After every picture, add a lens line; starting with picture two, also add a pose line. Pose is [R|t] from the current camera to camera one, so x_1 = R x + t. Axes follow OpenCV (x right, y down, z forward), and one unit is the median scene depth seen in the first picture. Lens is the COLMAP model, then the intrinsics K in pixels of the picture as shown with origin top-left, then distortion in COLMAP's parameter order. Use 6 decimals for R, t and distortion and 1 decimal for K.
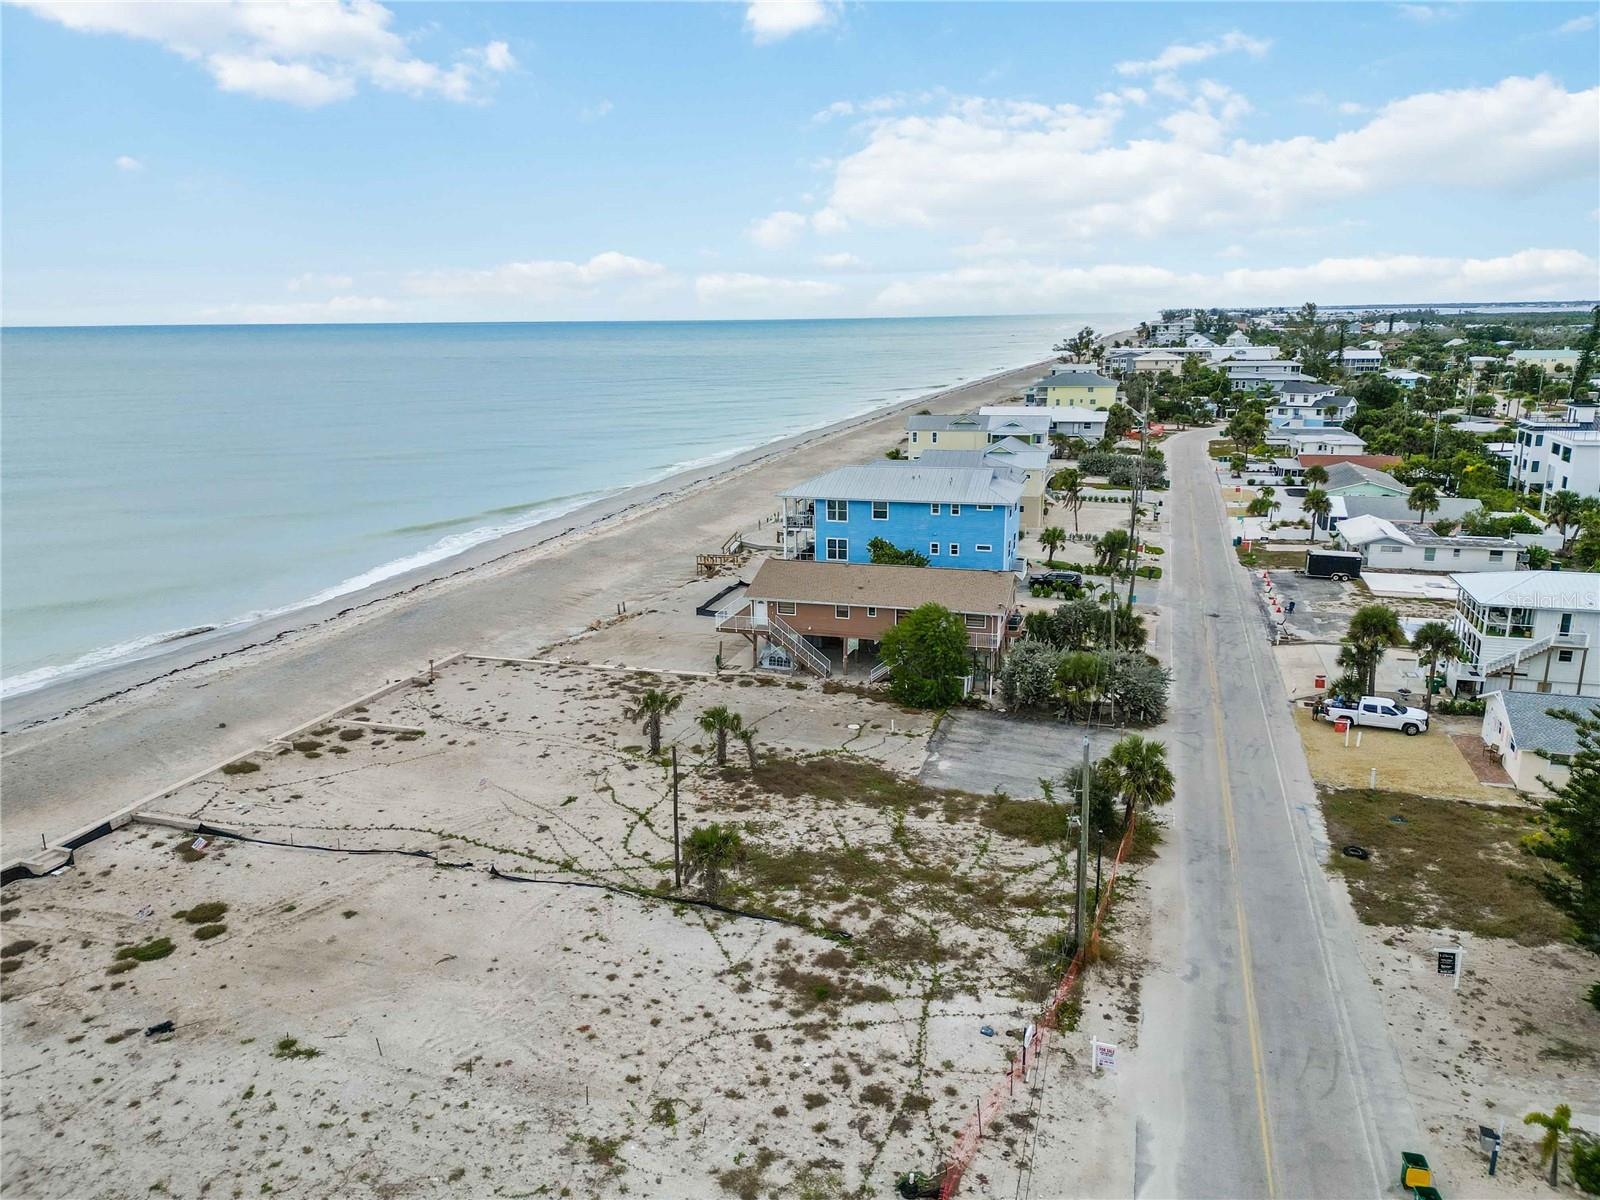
lens RADIAL K [[1113.6, 0, 800.0], [0, 1113.6, 600.0], [0, 0, 1]] dist [0.074786, -0.073405]
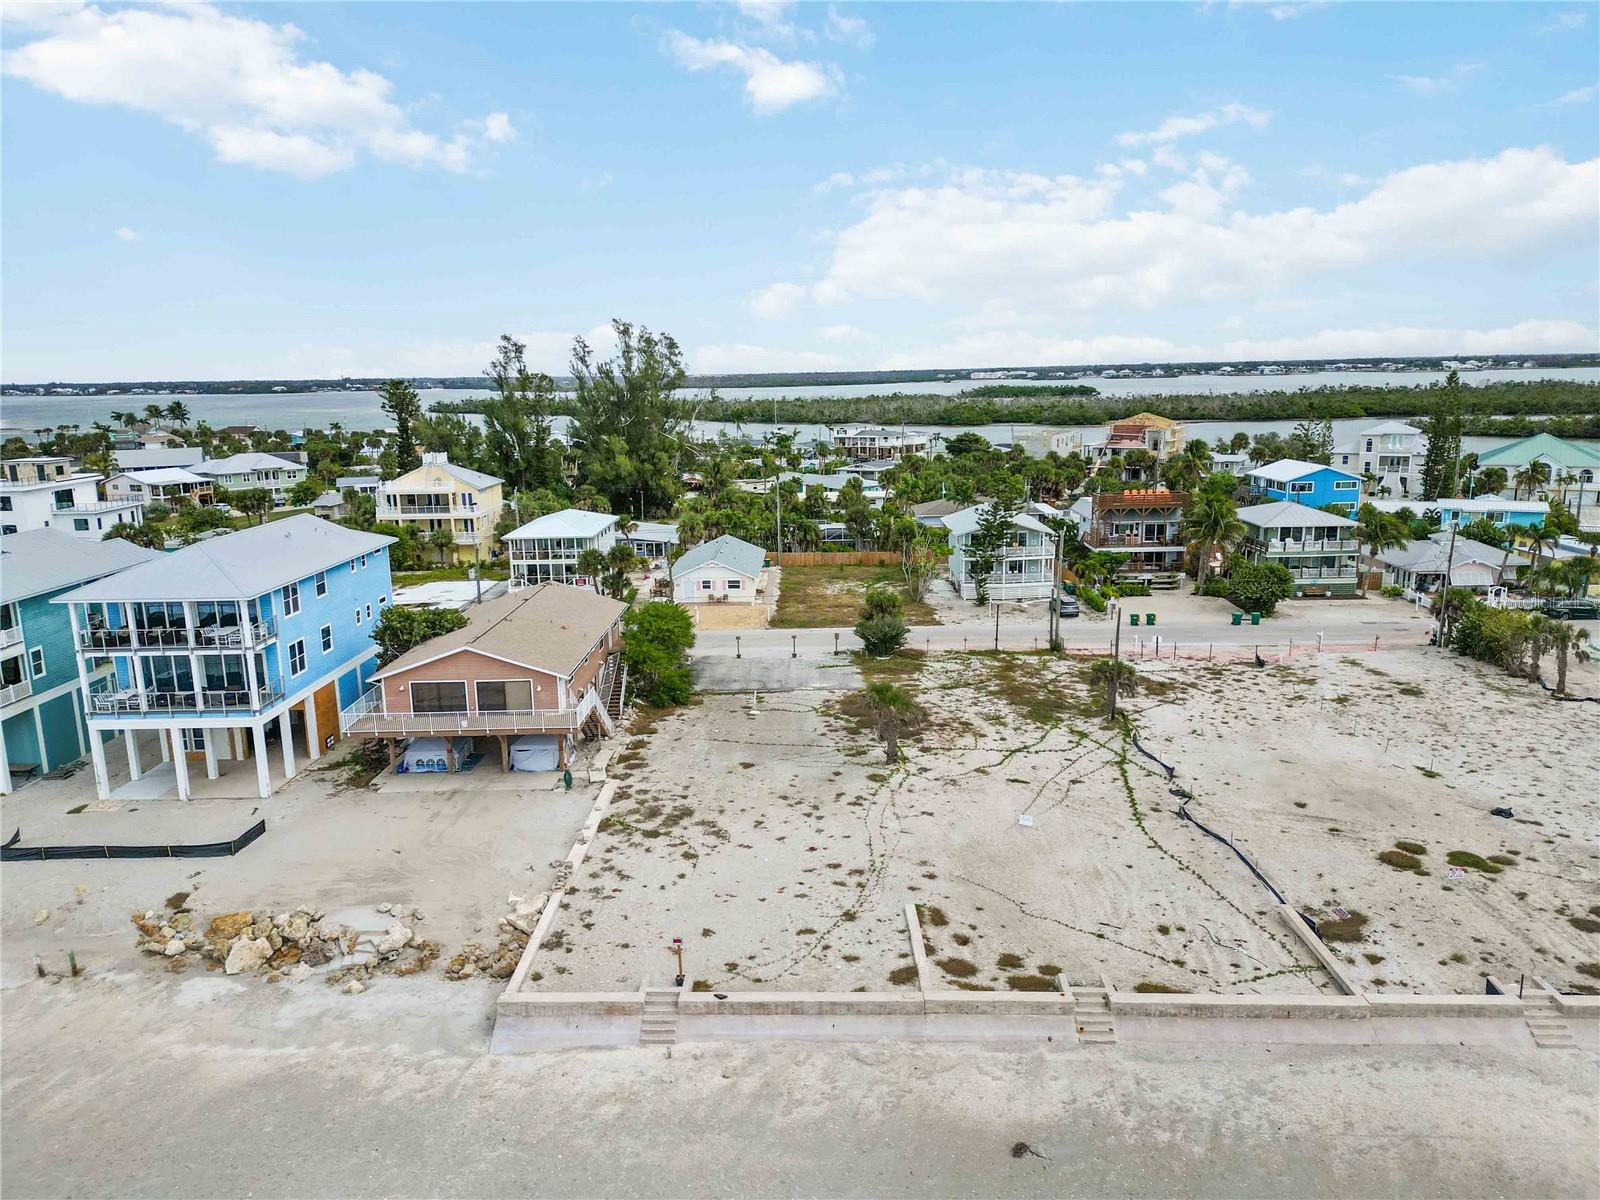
lens RADIAL K [[1110.4, 0, 800.0], [0, 1110.4, 600.0], [0, 0, 1]] dist [0.088134, -0.095364]
pose [[-0.288055, -0.174024, 0.941669, -0.908405], [0.260826, 0.931913, 0.252008, -0.227735], [-0.921409, 0.318204, -0.223053, 1.175048]]
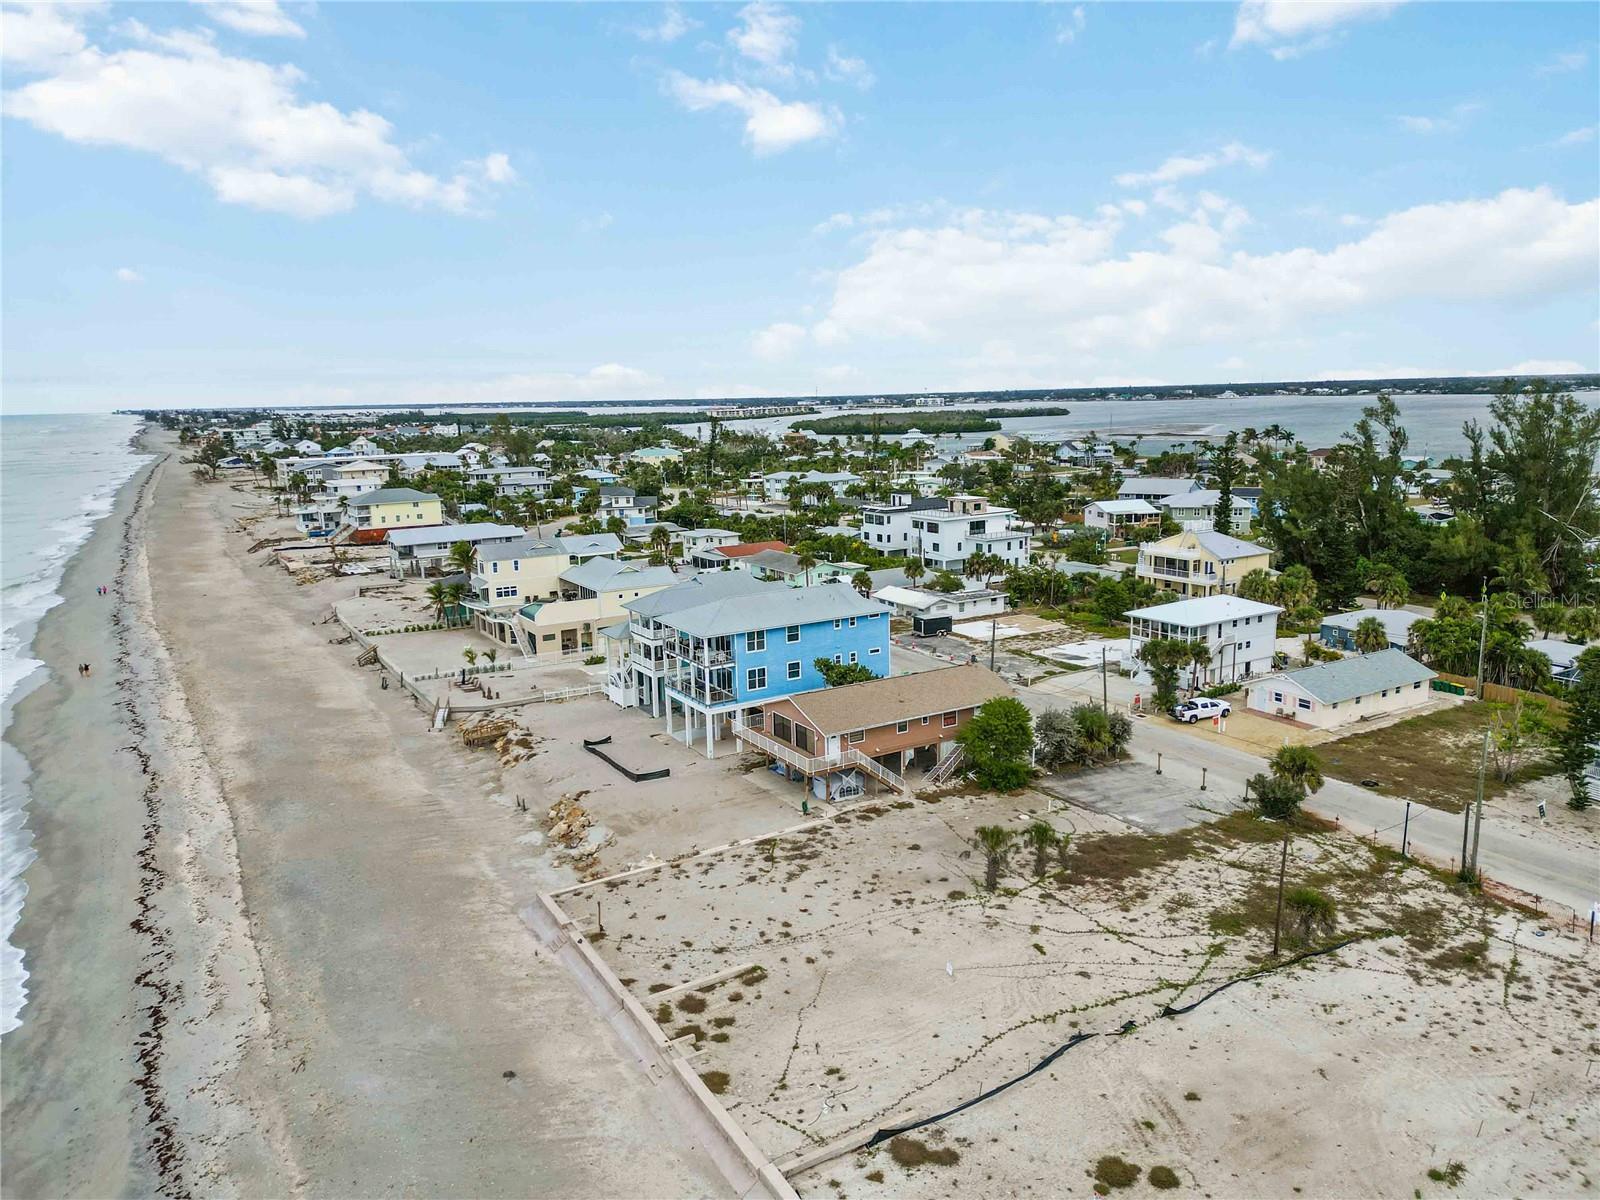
lens RADIAL K [[1113.6, 0, 800.0], [0, 1113.6, 600.0], [0, 0, 1]] dist [0.074786, -0.073405]
pose [[0.661080, -0.138517, 0.737419, -0.921647], [0.200525, 0.979679, 0.004256, -0.153745], [-0.723023, 0.145057, 0.675423, 0.375075]]
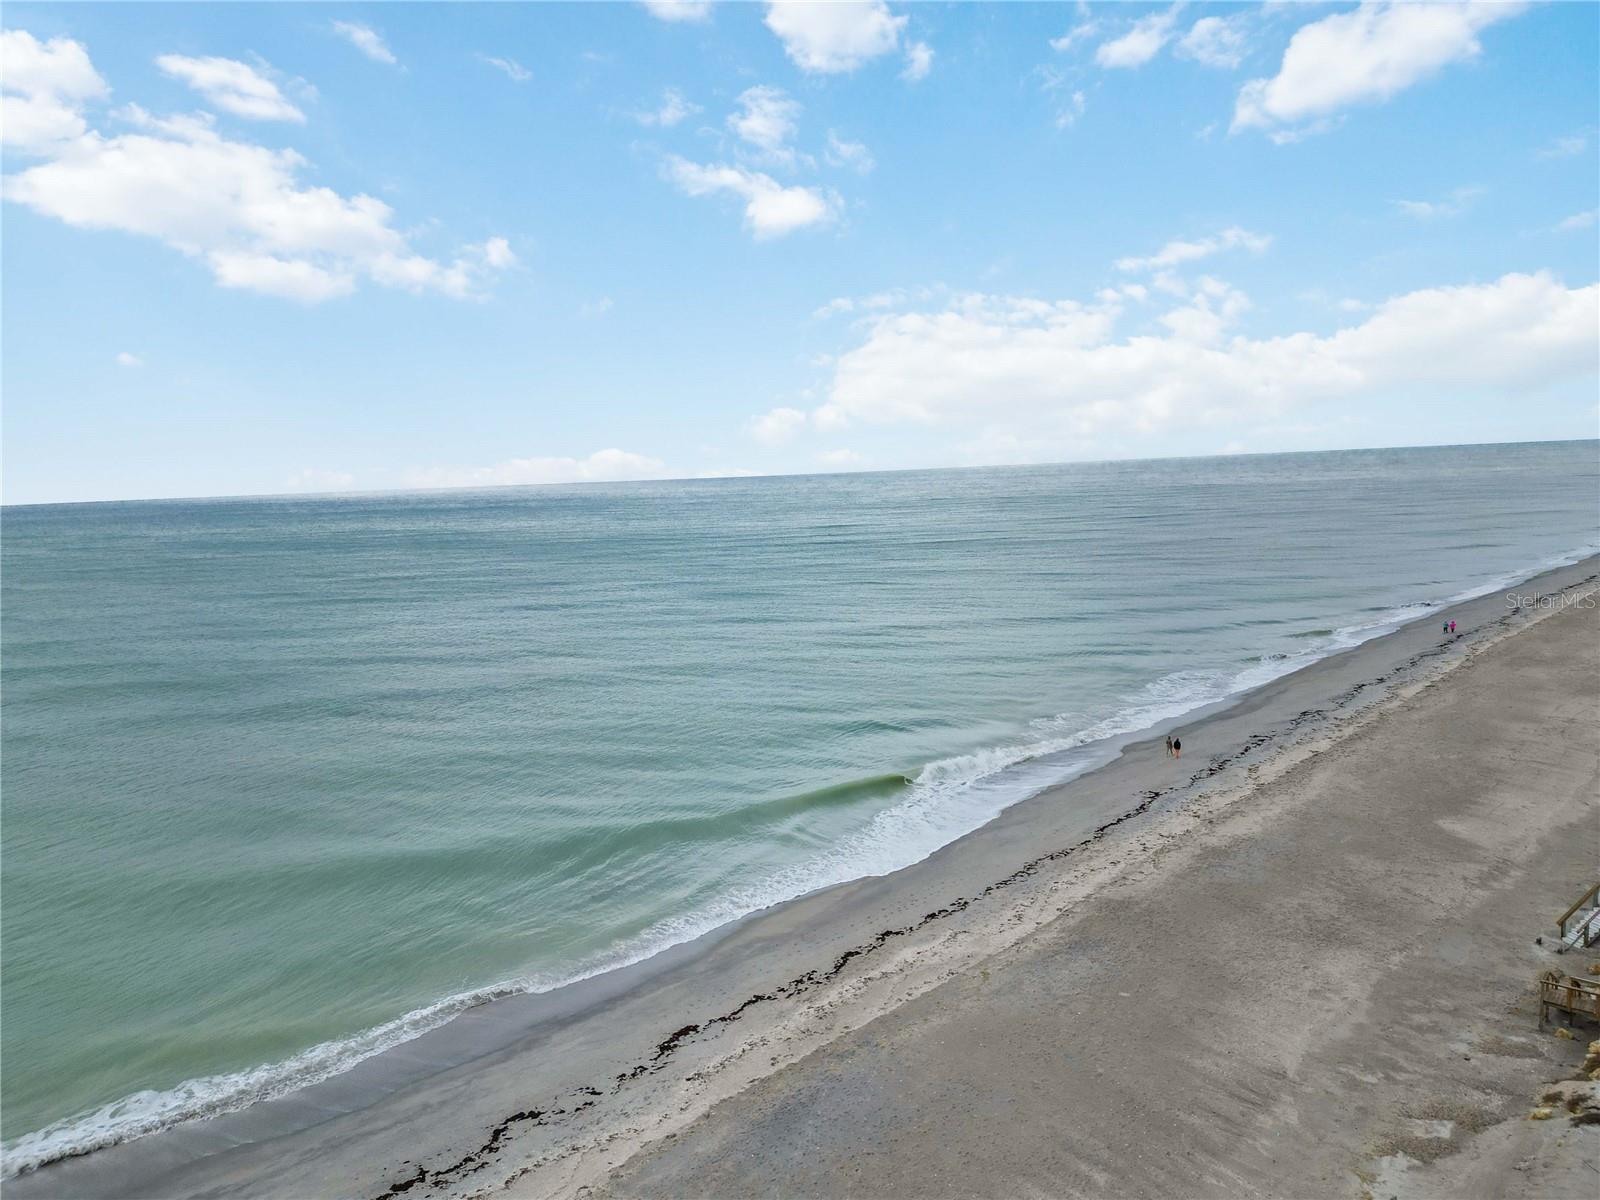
lens RADIAL K [[1113.6, 0, 800.0], [0, 1113.6, 600.0], [0, 0, 1]] dist [0.074786, -0.073405]
pose [[0.898821, 0.030813, -0.437231, -0.259452], [-0.082790, 0.991505, -0.100318, -0.181971], [0.430426, 0.126367, 0.893737, 0.907694]]
